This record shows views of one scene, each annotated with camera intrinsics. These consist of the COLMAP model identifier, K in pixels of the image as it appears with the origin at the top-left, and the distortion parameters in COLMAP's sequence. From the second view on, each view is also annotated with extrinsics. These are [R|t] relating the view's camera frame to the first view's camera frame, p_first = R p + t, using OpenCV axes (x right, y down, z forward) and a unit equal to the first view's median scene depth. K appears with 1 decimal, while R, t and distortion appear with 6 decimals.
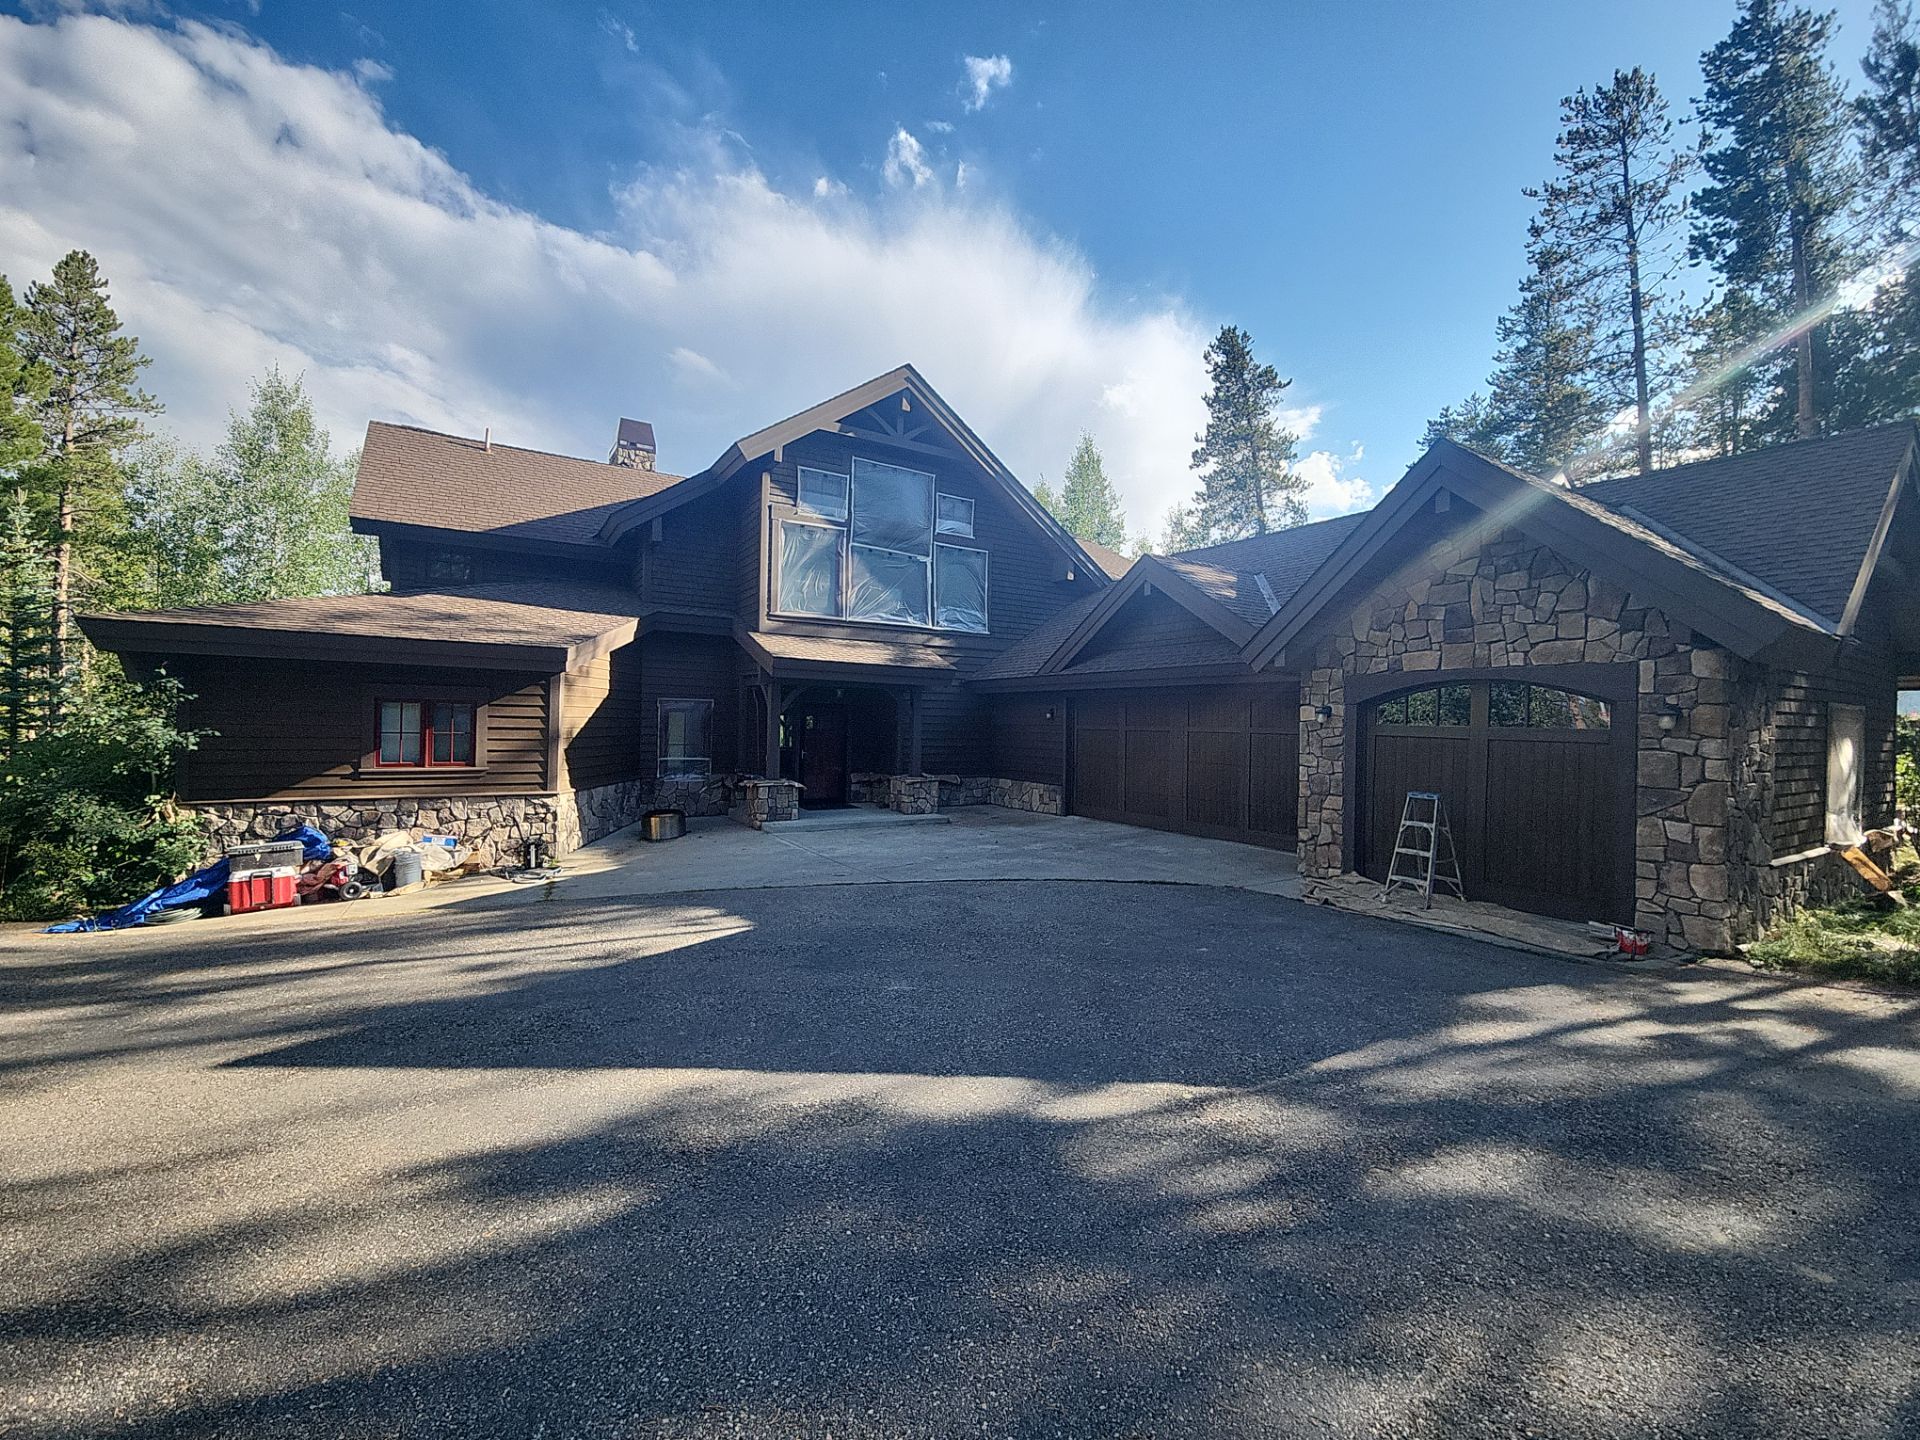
lens RADIAL K [[782.5, 0, 953.0], [0, 782.5, 716.3], [0, 0, 1]] dist [0.023002, -0.013617]
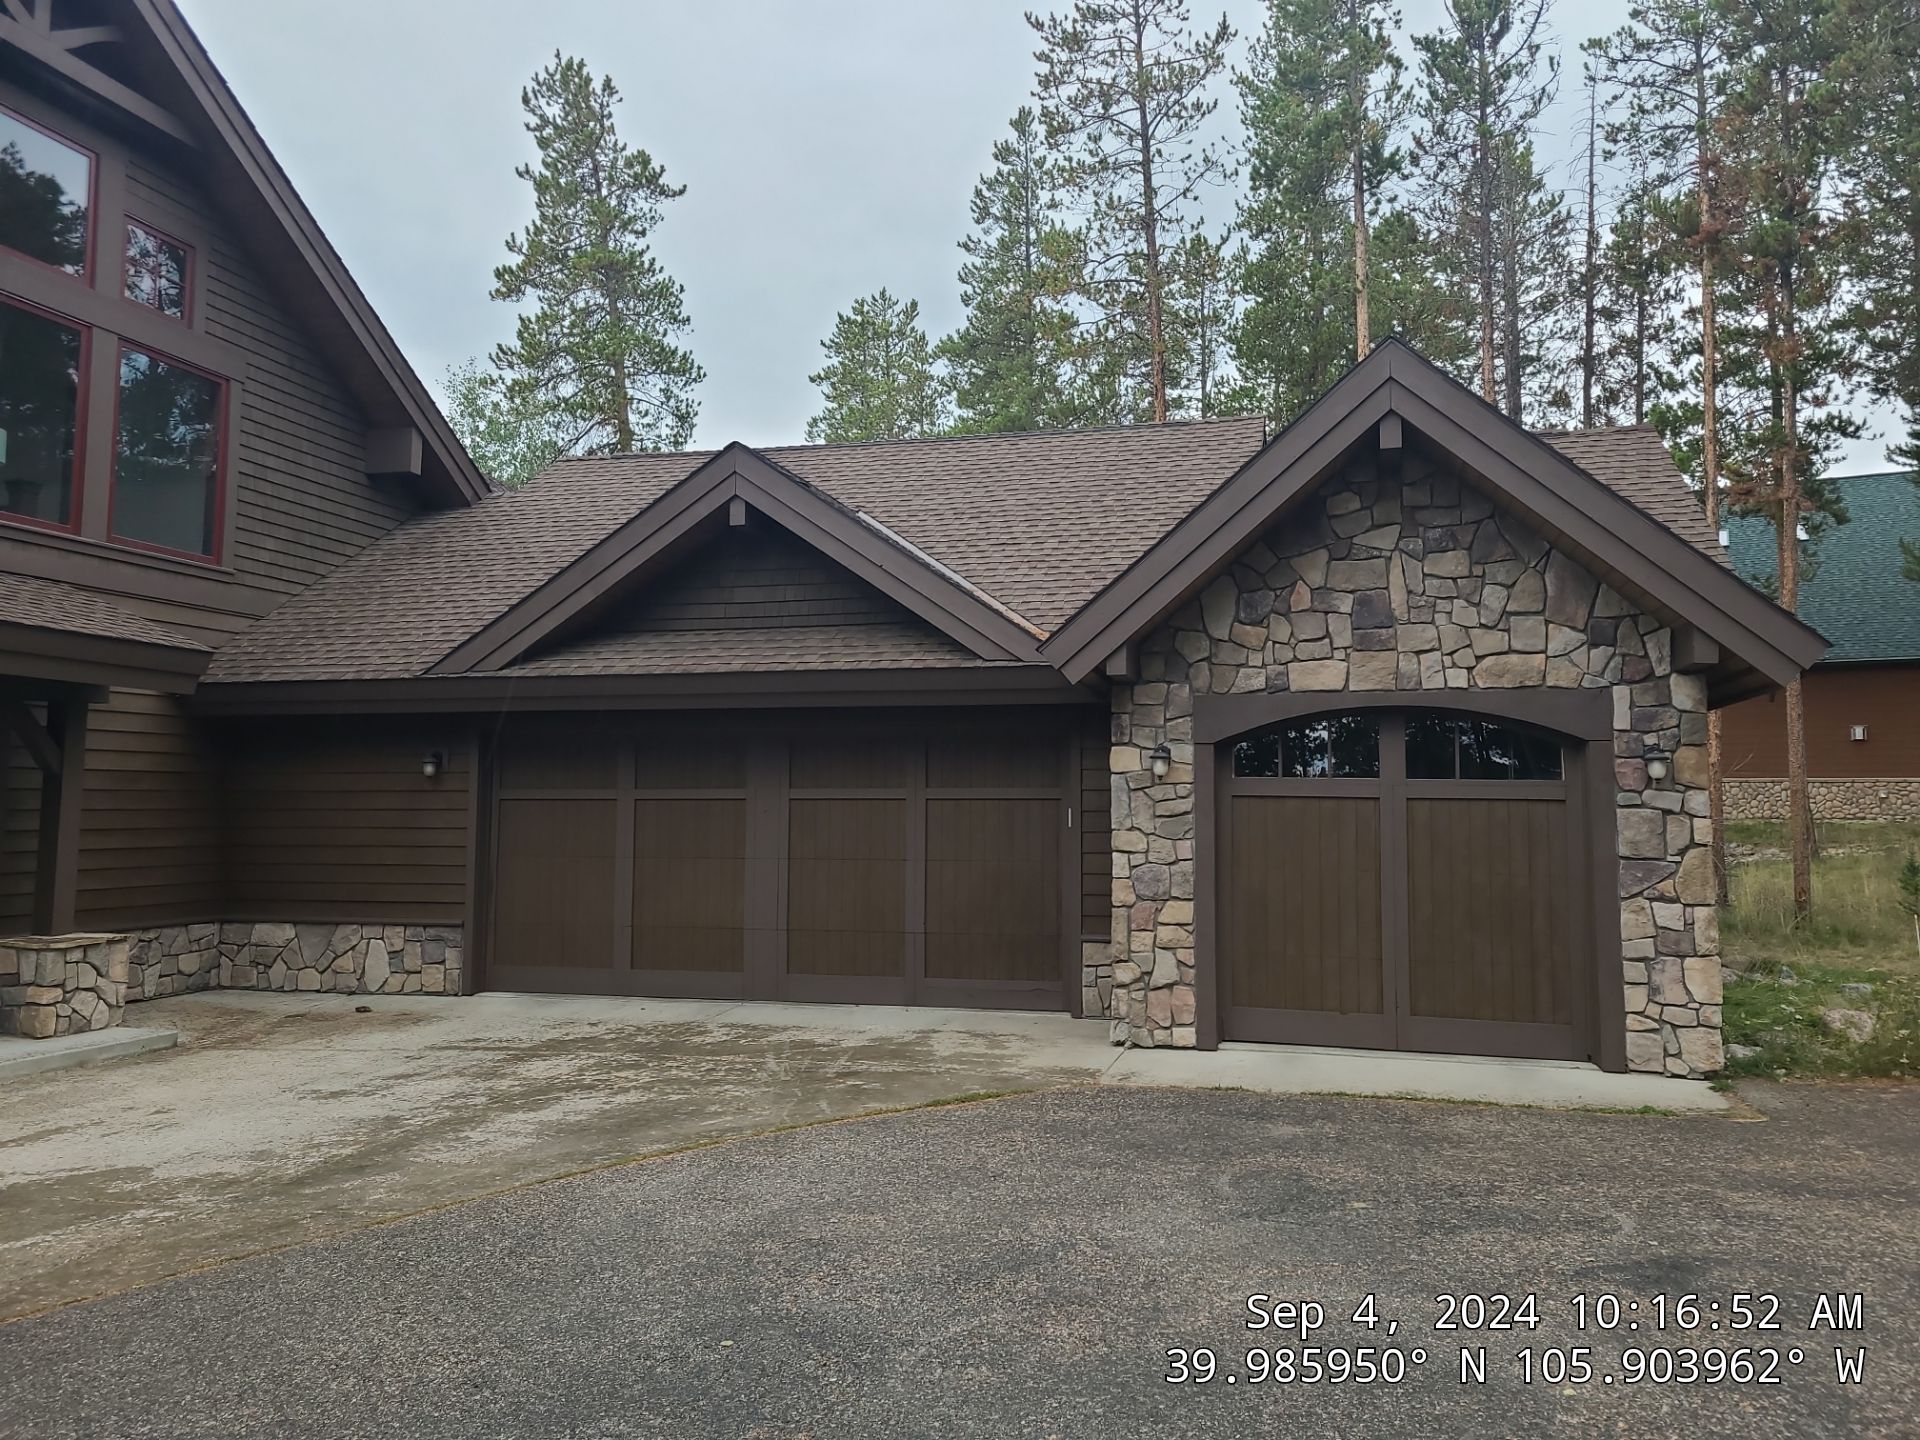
lens RADIAL K [[1438.7, 0, 981.5], [0, 1438.7, 679.8], [0, 0, 1]] dist [0.053420, -0.026873]
pose [[0.719957, 0.046242, 0.692477, -0.220547], [0.003518, 0.997522, -0.070271, 0.007551], [-0.694010, 0.053028, 0.718010, 0.192440]]
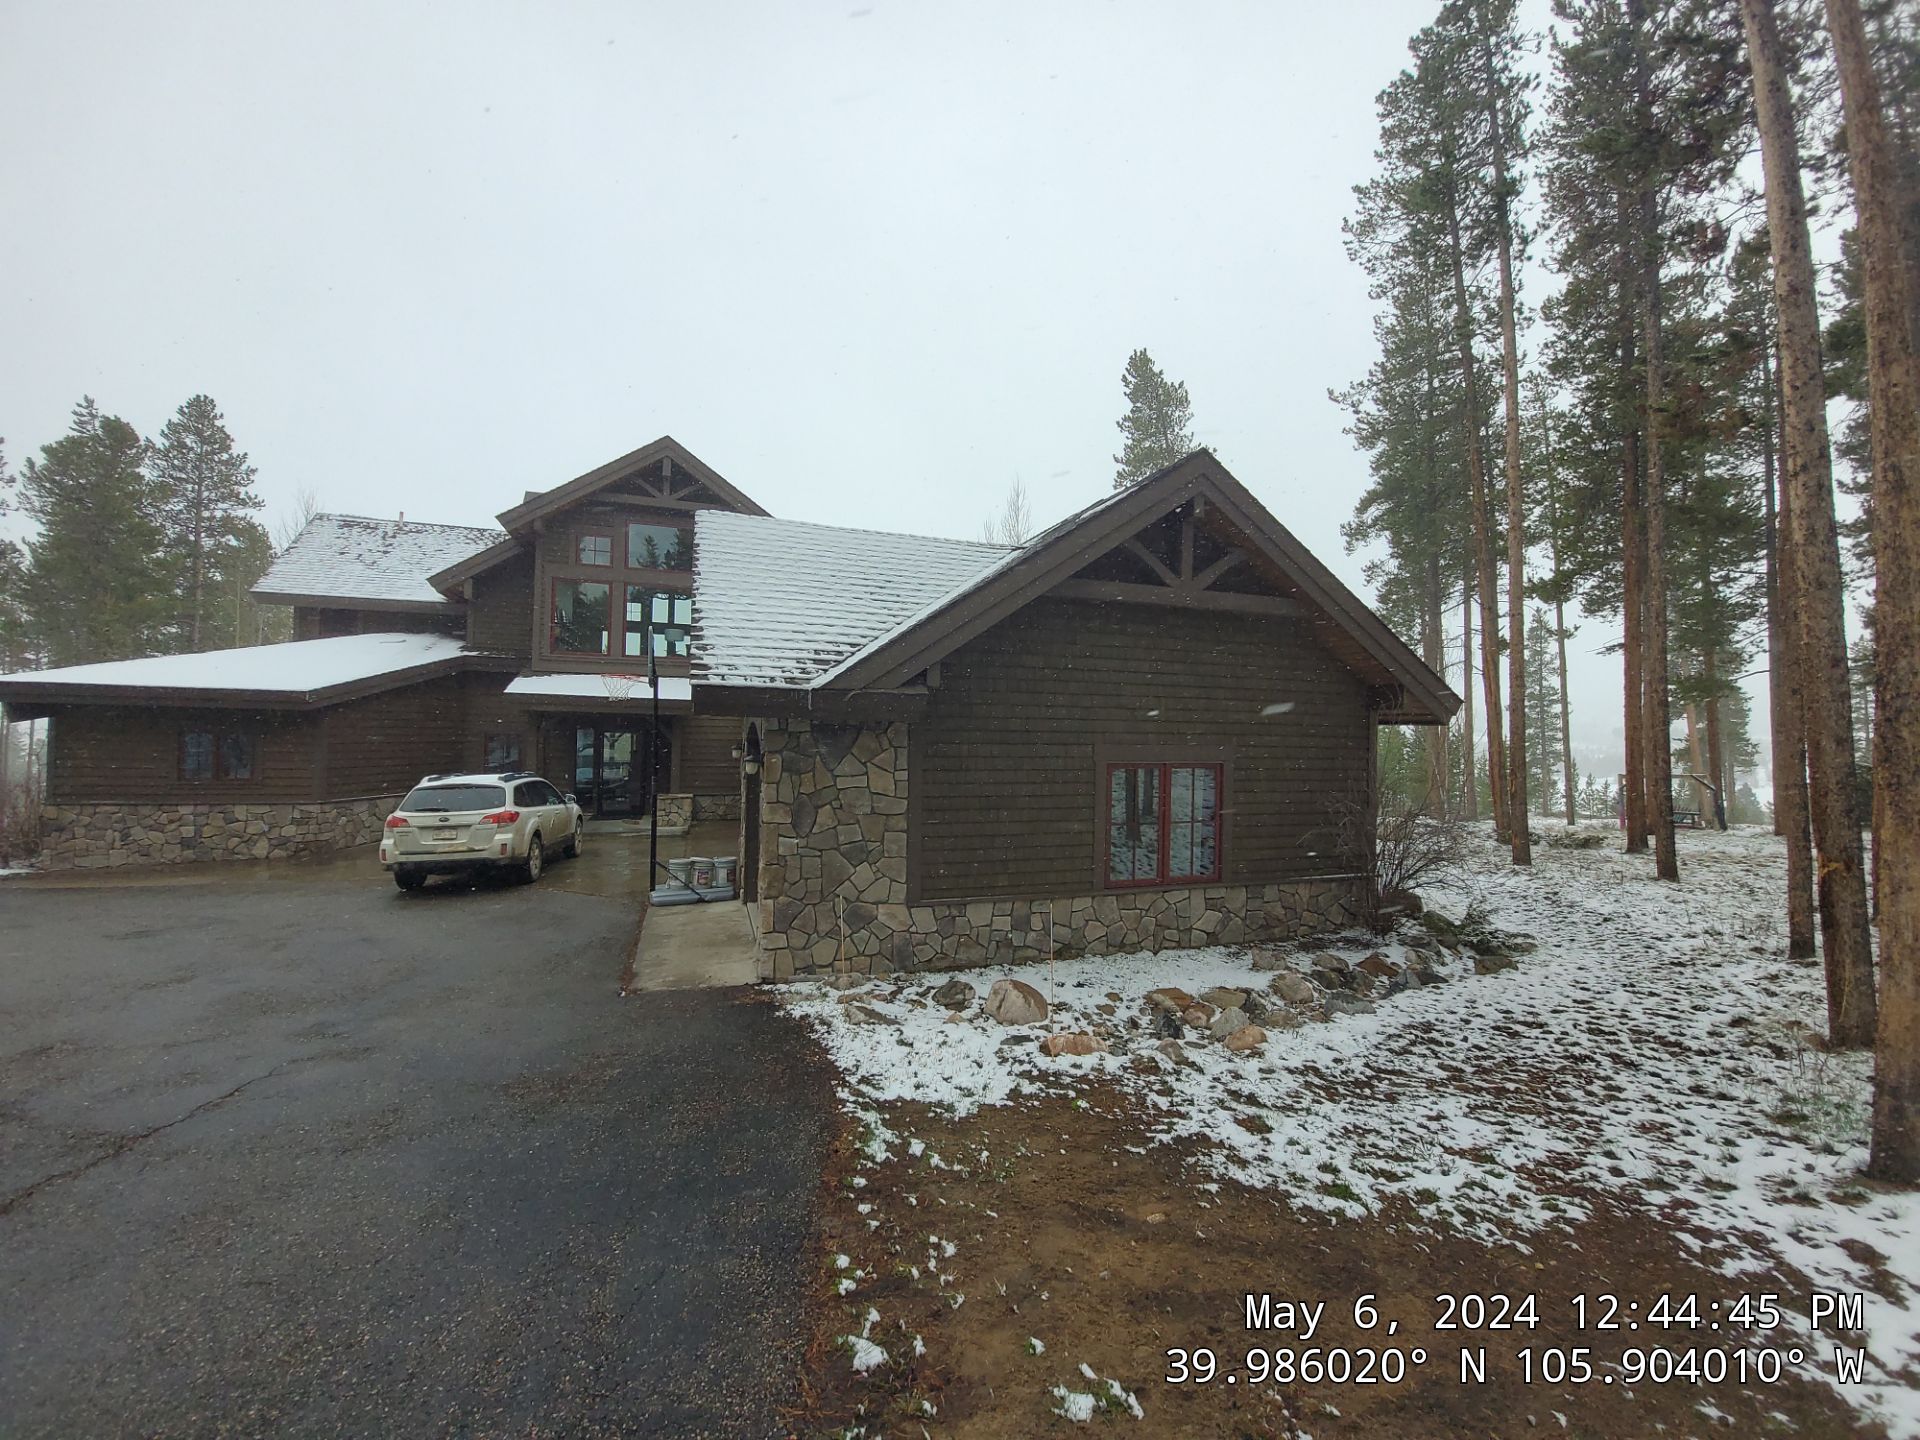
lens RADIAL K [[762.0, 0, 960.0], [0, 762.0, 720.0], [0, 0, 1]] dist [0.006397, -0.011506]
pose [[0.976962, -0.001965, -0.213405, 0.600021], [0.000529, 0.999977, -0.006786, -0.022829], [0.213413, 0.006517, 0.976940, -0.000440]]
